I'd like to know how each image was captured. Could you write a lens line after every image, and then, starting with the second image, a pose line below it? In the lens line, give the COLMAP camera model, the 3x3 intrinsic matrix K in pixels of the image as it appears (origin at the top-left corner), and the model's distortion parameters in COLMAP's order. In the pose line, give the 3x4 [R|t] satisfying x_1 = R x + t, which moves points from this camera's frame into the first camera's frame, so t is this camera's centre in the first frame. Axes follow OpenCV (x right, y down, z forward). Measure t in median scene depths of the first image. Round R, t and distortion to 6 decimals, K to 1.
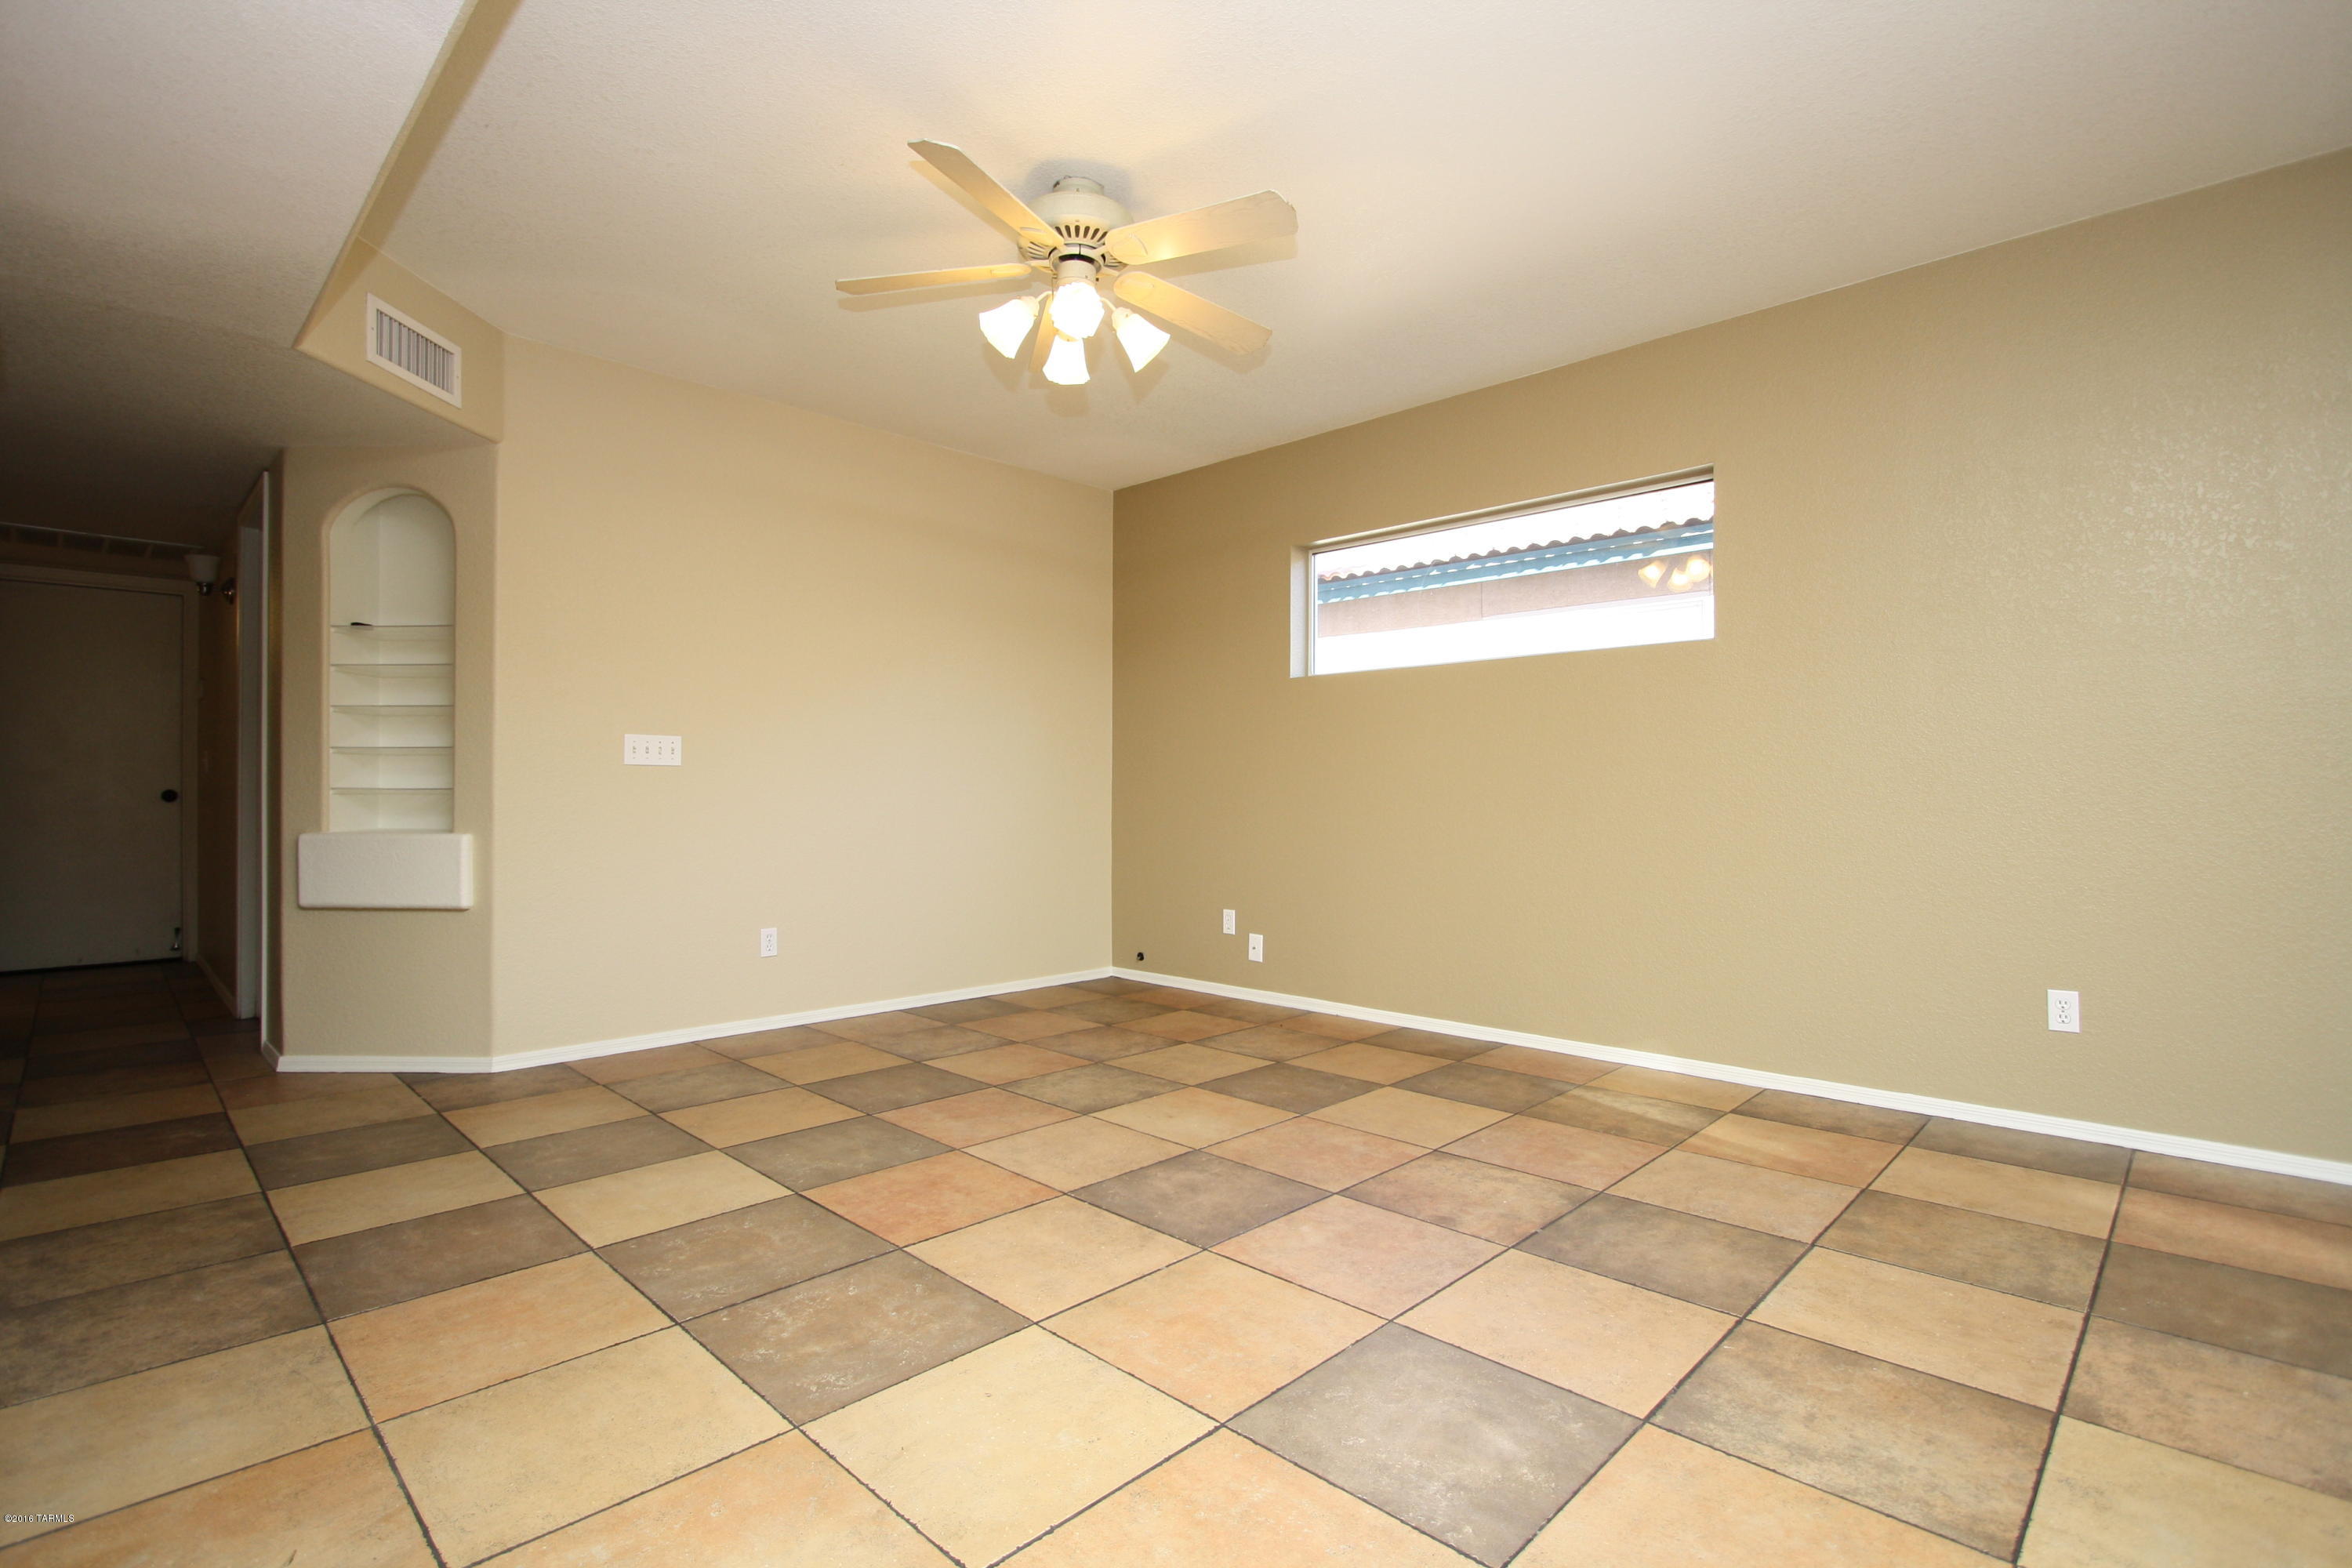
lens RADIAL K [[1098.9, 0, 1170.9], [0, 1098.9, 789.7], [0, 0, 1]] dist [-0.019995, 0.000077]
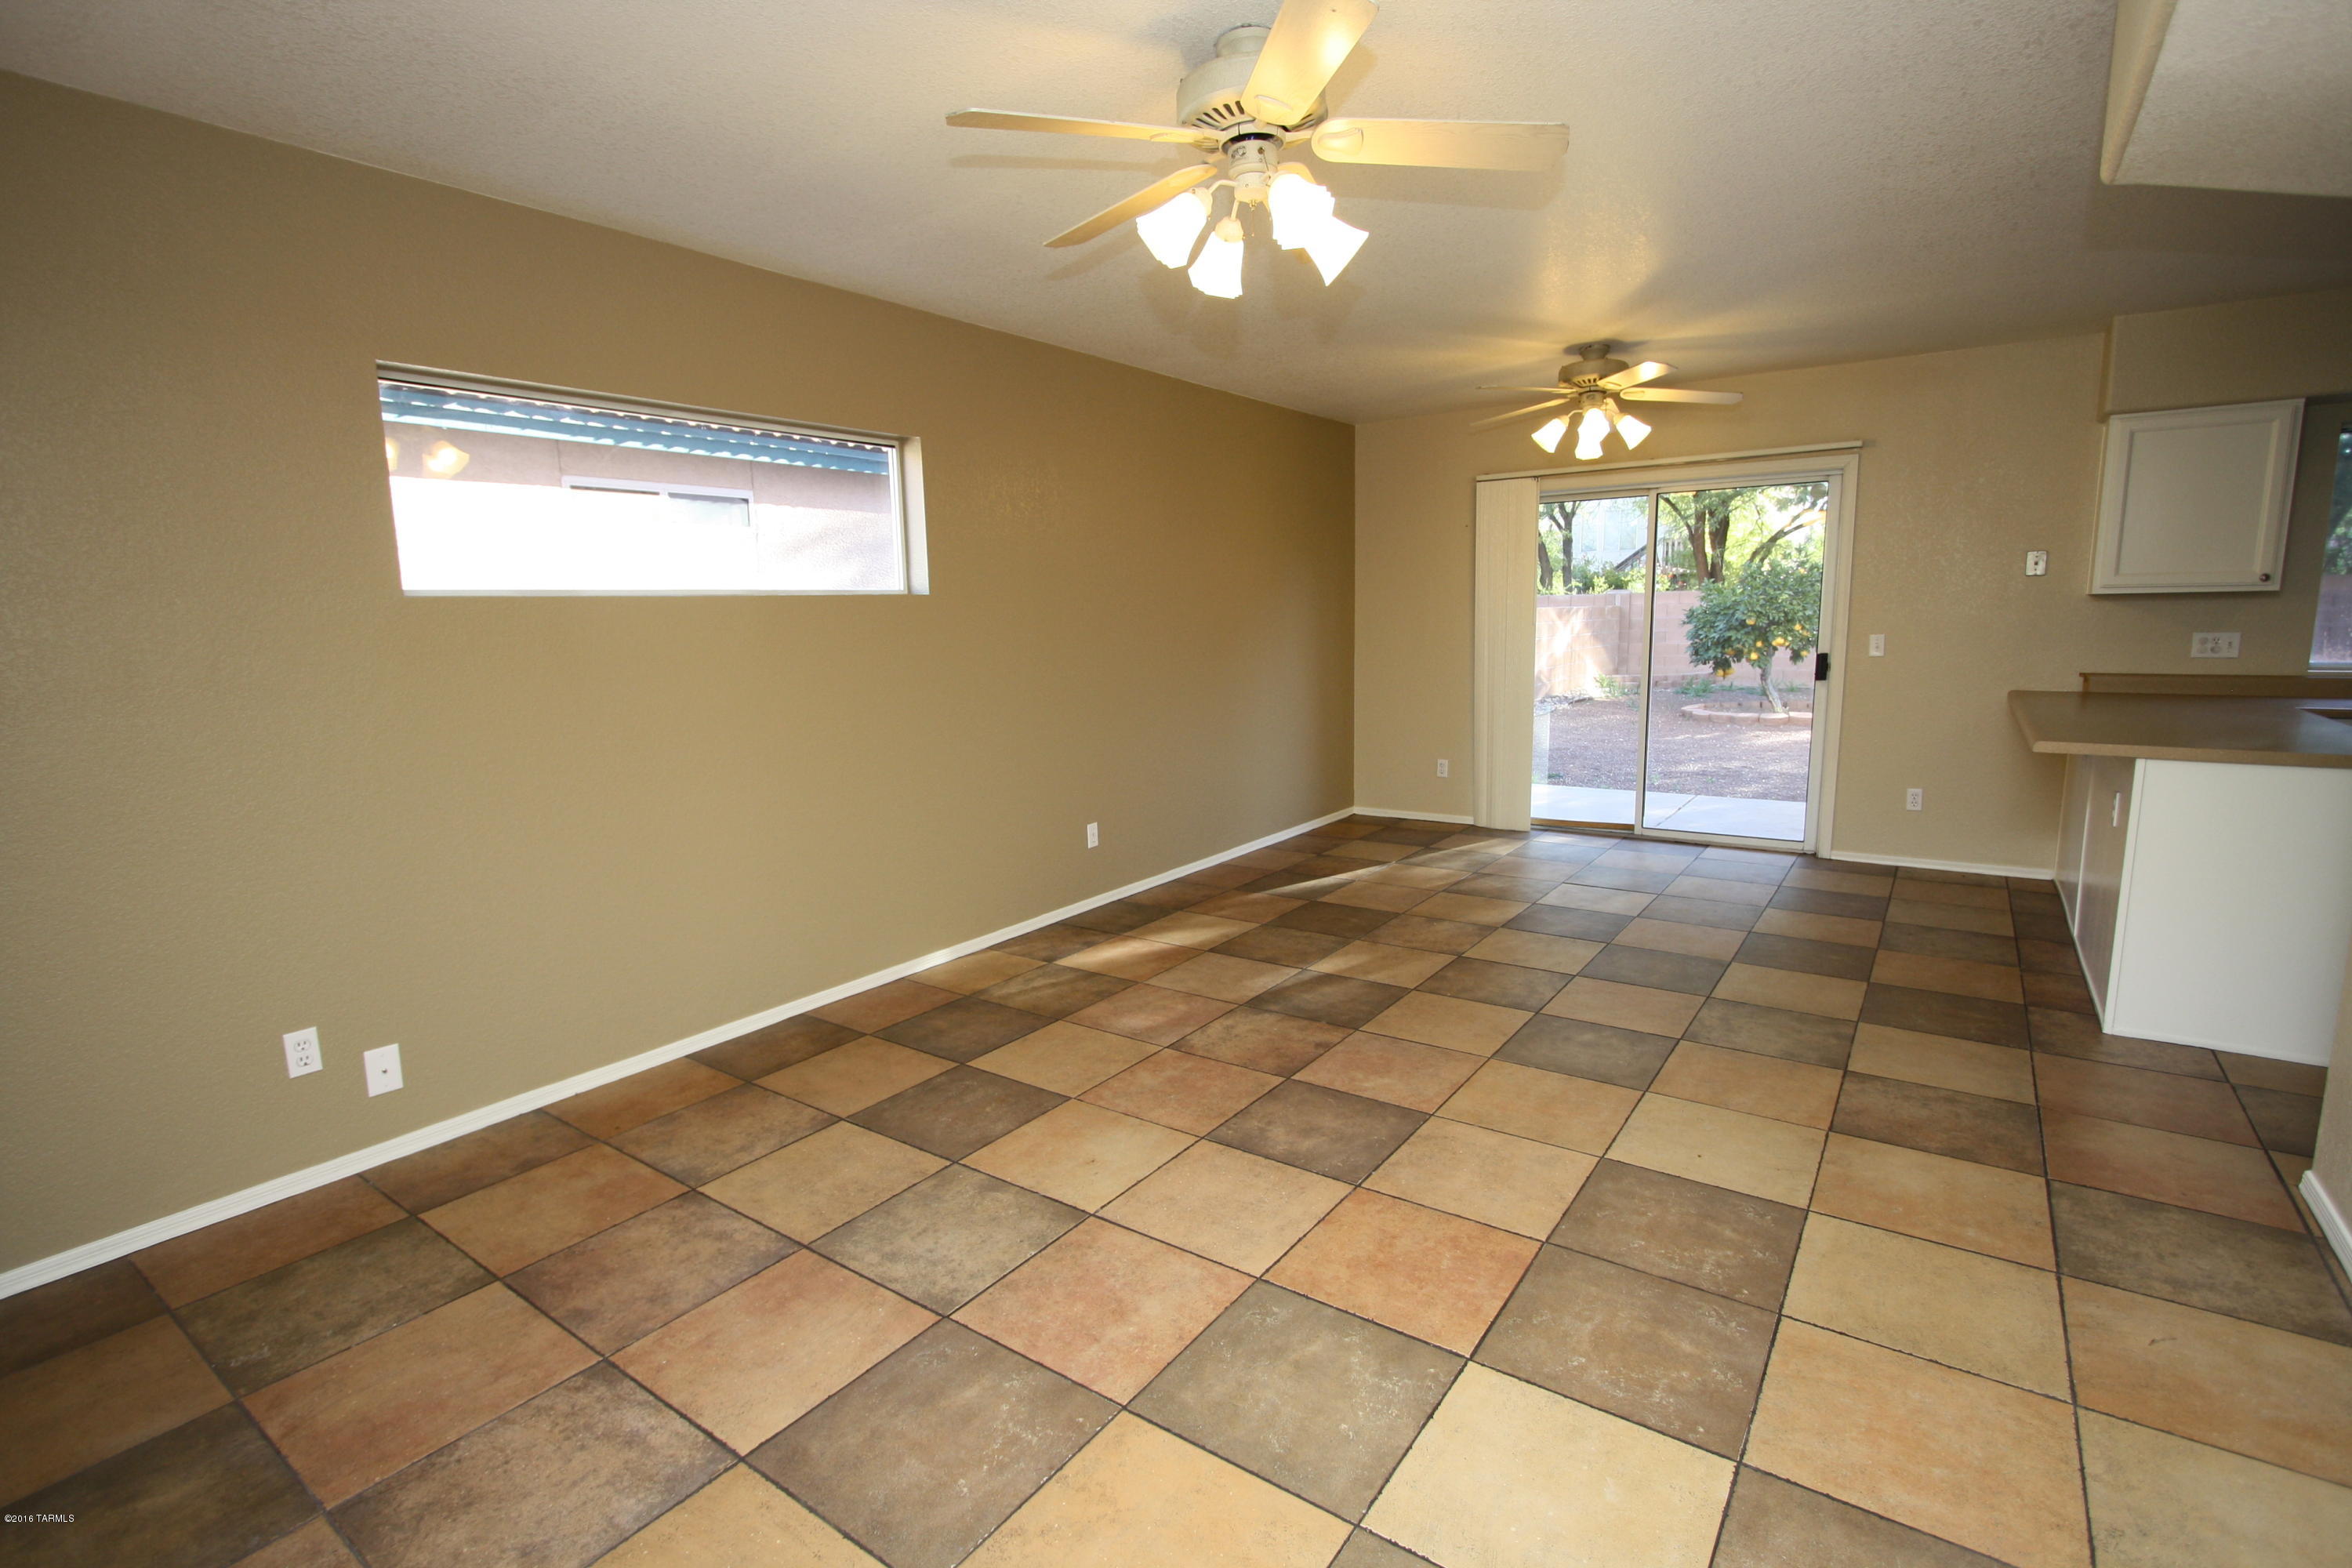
lens RADIAL K [[1098.9, 0, 1170.9], [0, 1098.9, 789.7], [0, 0, 1]] dist [-0.019995, 0.000077]
pose [[-0.154142, -0.152245, 0.976249, -0.945027], [0.021891, 0.987289, 0.157423, -0.147843], [-0.987806, 0.045637, -0.148850, 1.228229]]
